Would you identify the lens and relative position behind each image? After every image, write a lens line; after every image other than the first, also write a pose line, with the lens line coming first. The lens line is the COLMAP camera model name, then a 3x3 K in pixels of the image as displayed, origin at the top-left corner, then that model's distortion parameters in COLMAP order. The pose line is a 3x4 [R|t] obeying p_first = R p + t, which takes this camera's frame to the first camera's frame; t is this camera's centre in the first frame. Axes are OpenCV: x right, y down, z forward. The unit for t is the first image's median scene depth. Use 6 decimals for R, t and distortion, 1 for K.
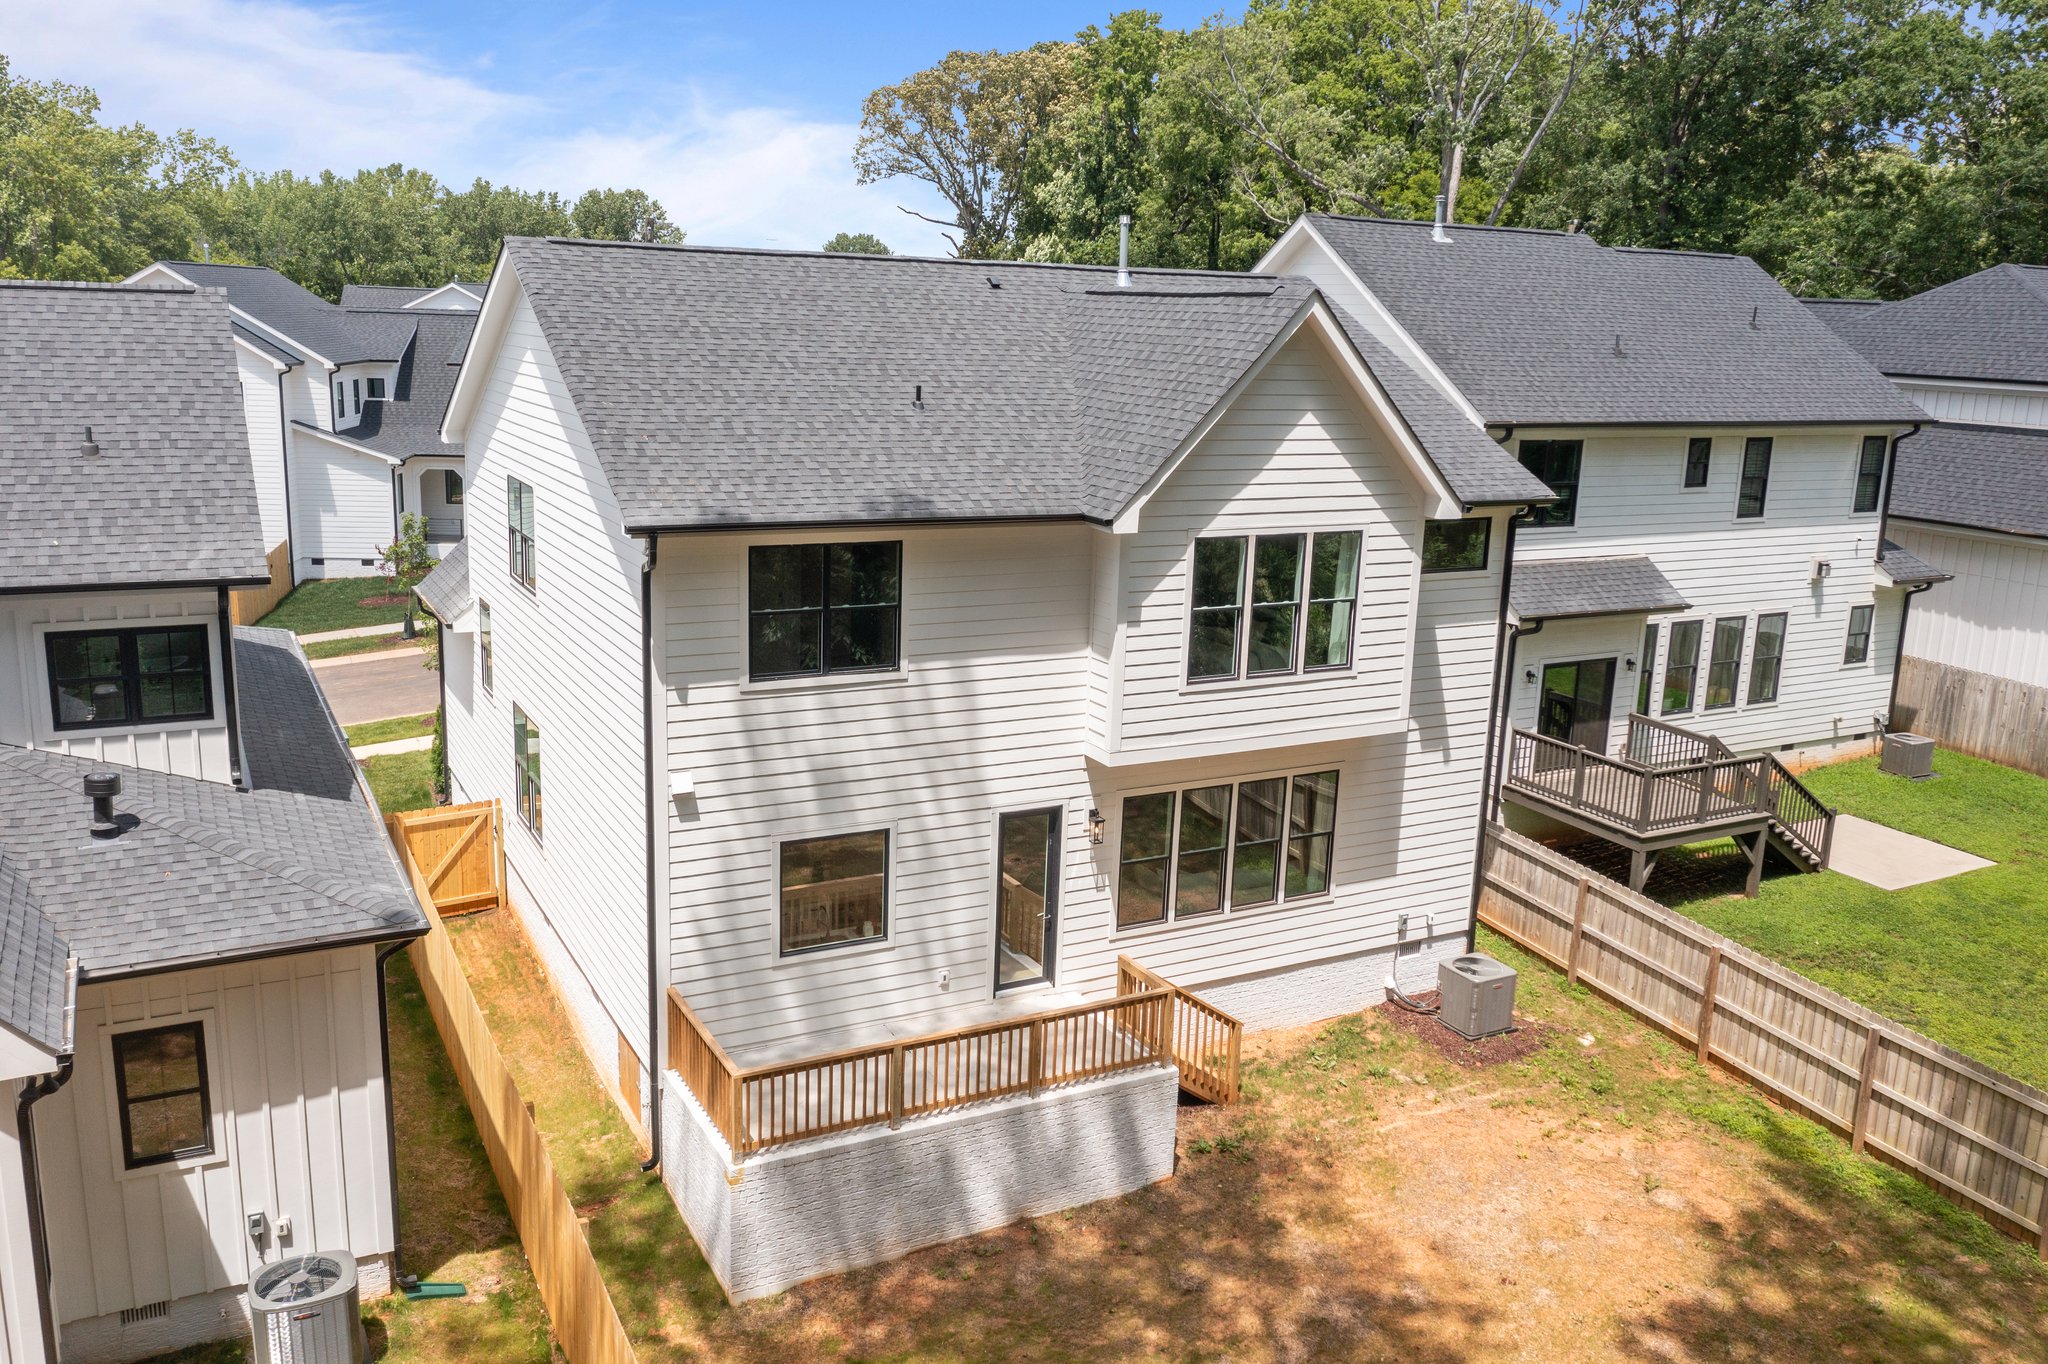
lens RADIAL K [[1617.4, 0, 1024.0], [0, 1617.4, 682.0], [0, 0, 1]] dist [-0.006355, -0.010876]
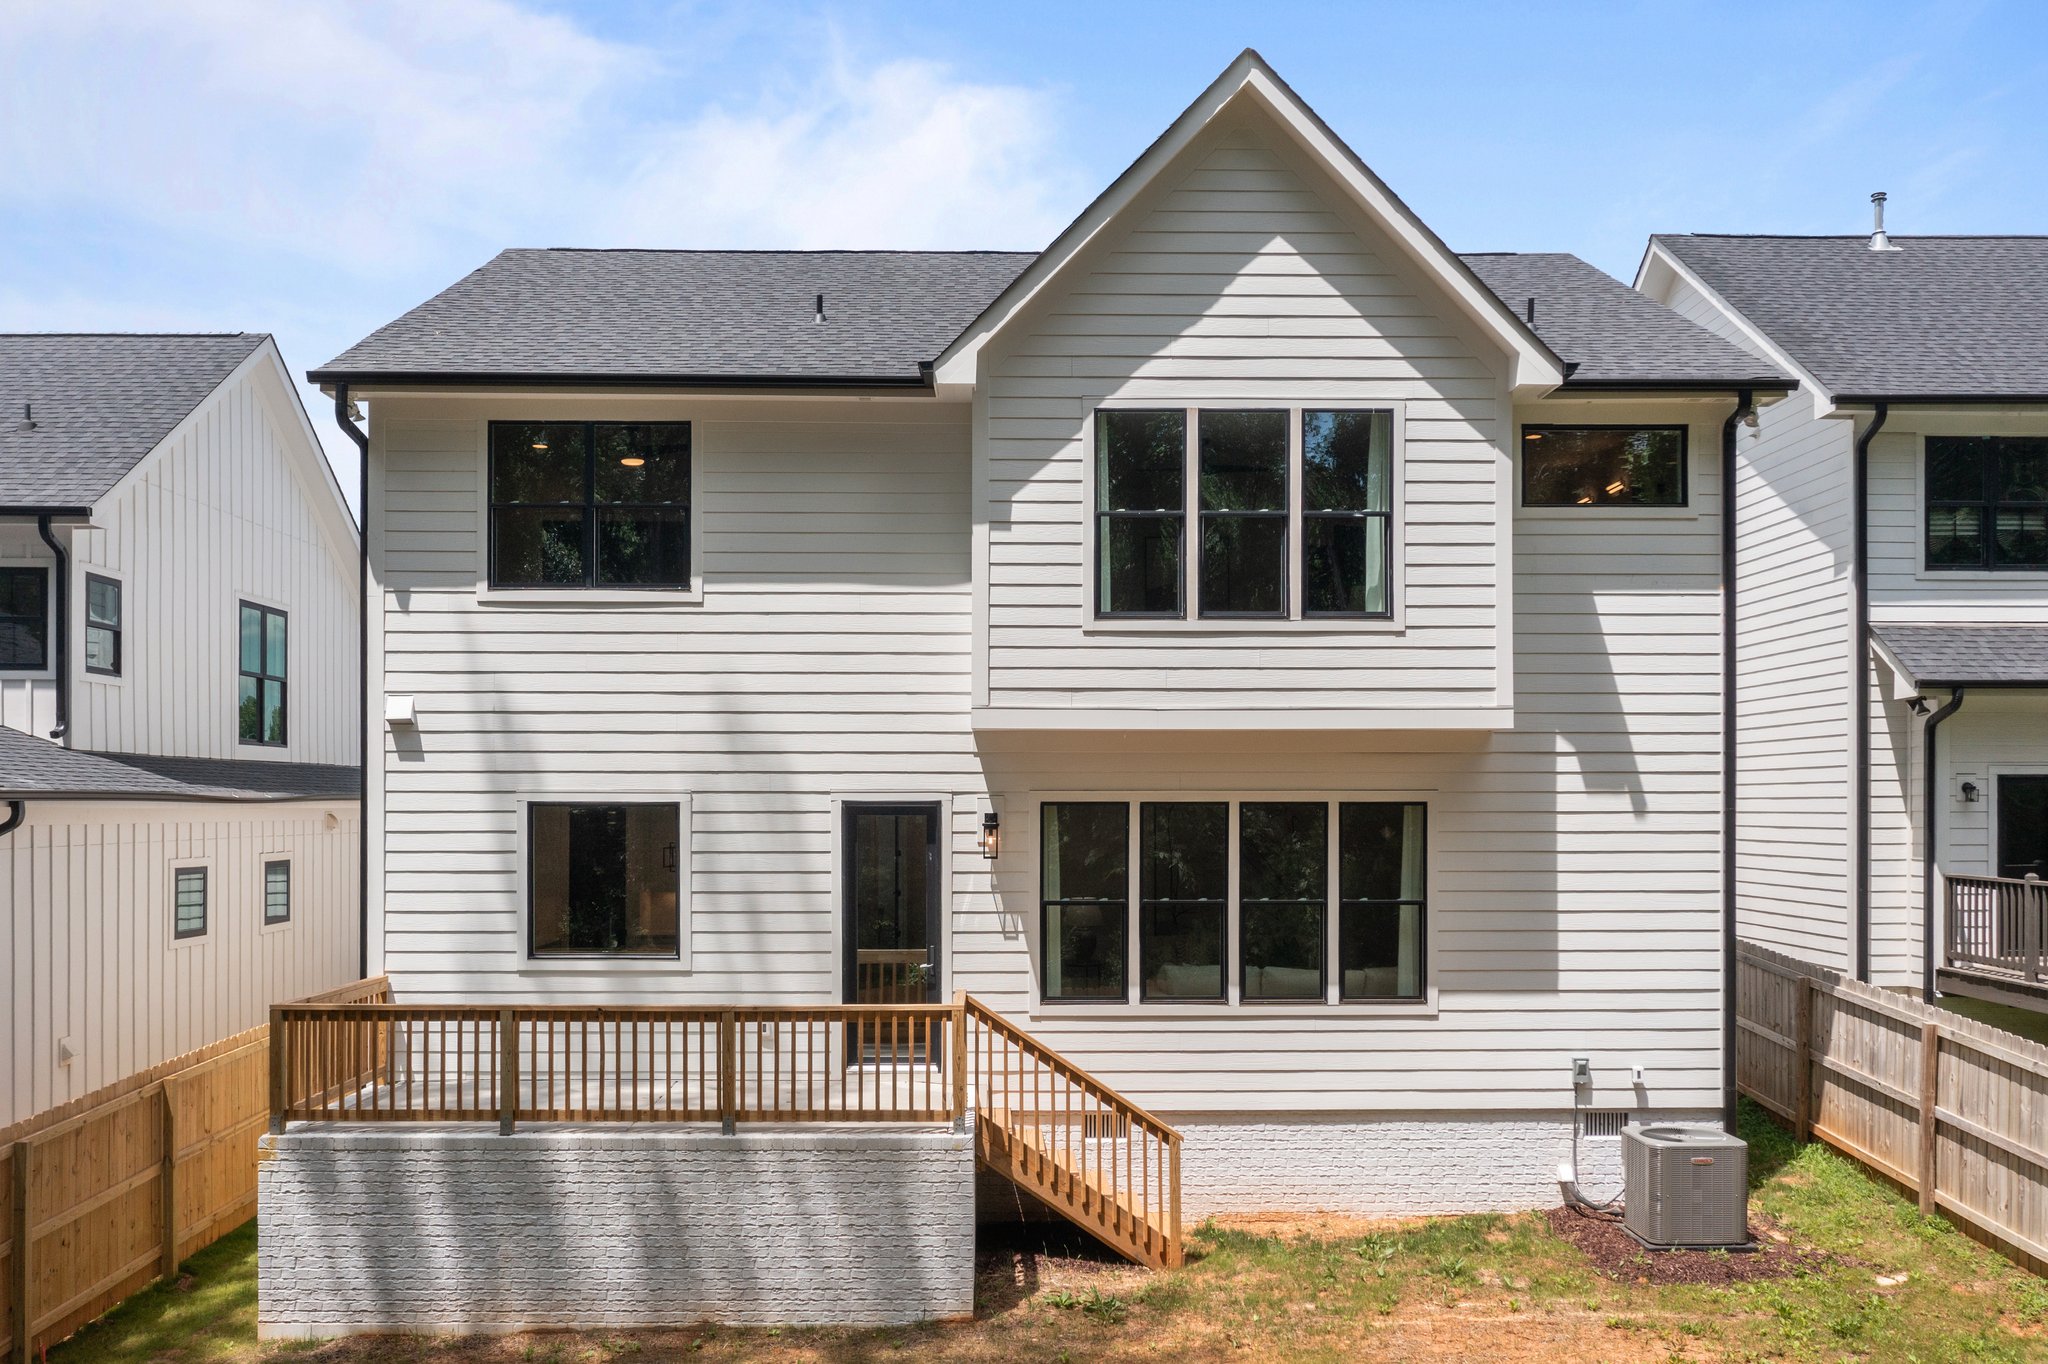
lens RADIAL K [[1740.3, 0, 1023.3], [0, 1740.3, 814.7], [0, 0, 1]] dist [-0.006803, -0.004495]
pose [[0.887411, -0.031678, -0.459890, 0.405986], [-0.074068, 0.974876, -0.210075, 0.238222], [0.454990, 0.220486, 0.862769, 0.343992]]
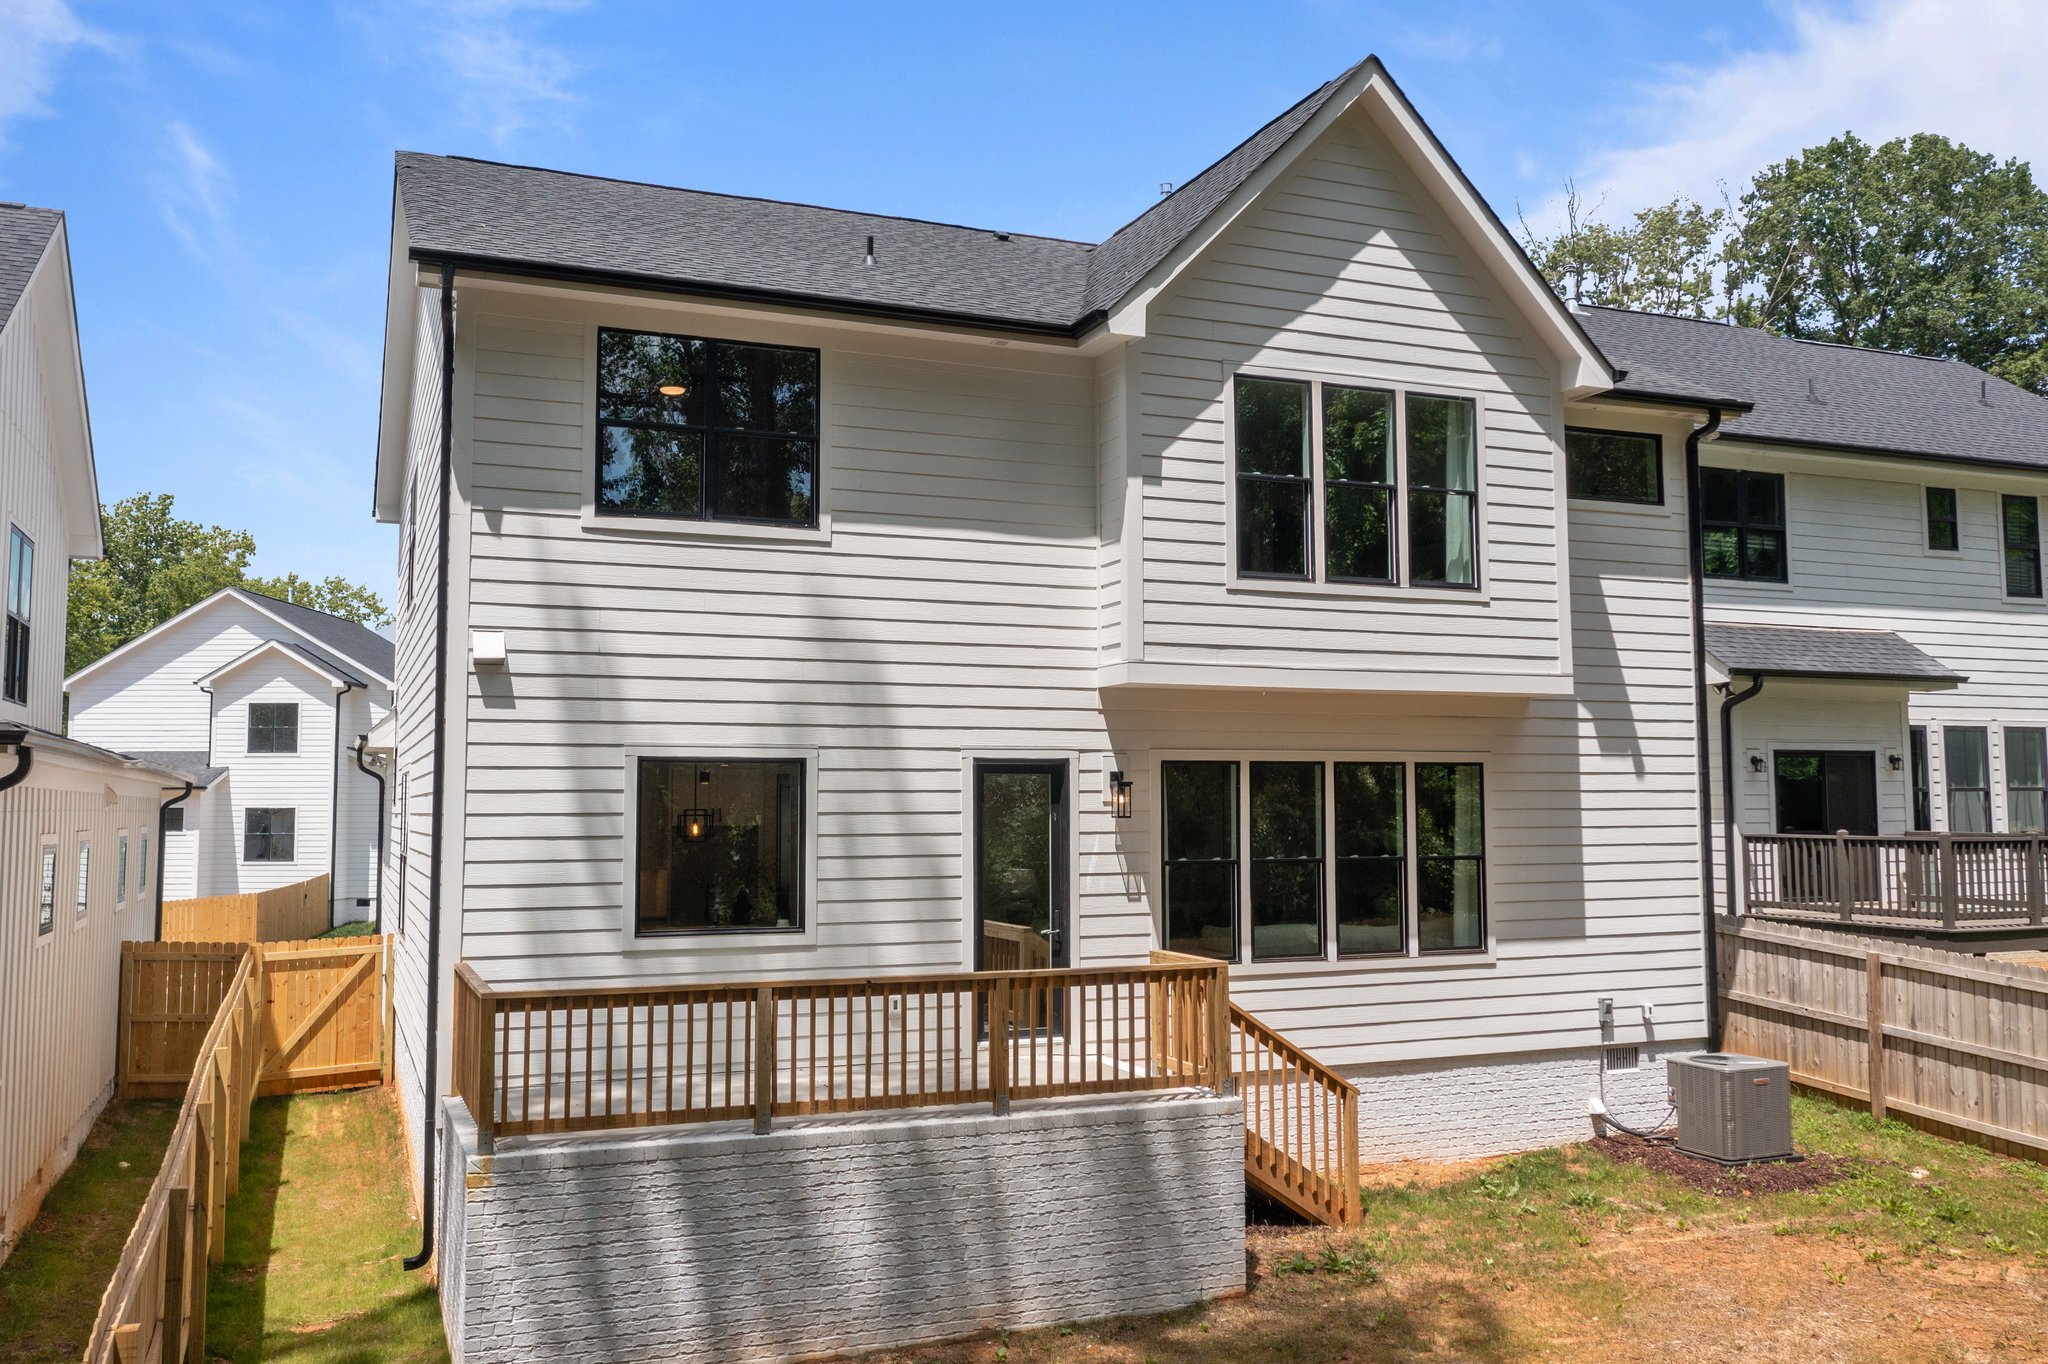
lens RADIAL K [[1688.7, 0, 1024.0], [0, 1688.7, 682.0], [0, 0, 1]] dist [-0.005862, -0.003379]
pose [[0.994024, -0.046343, -0.098832, 0.076808], [0.014655, 0.953867, -0.299872, 0.258027], [0.108170, 0.296632, 0.948846, 0.293576]]
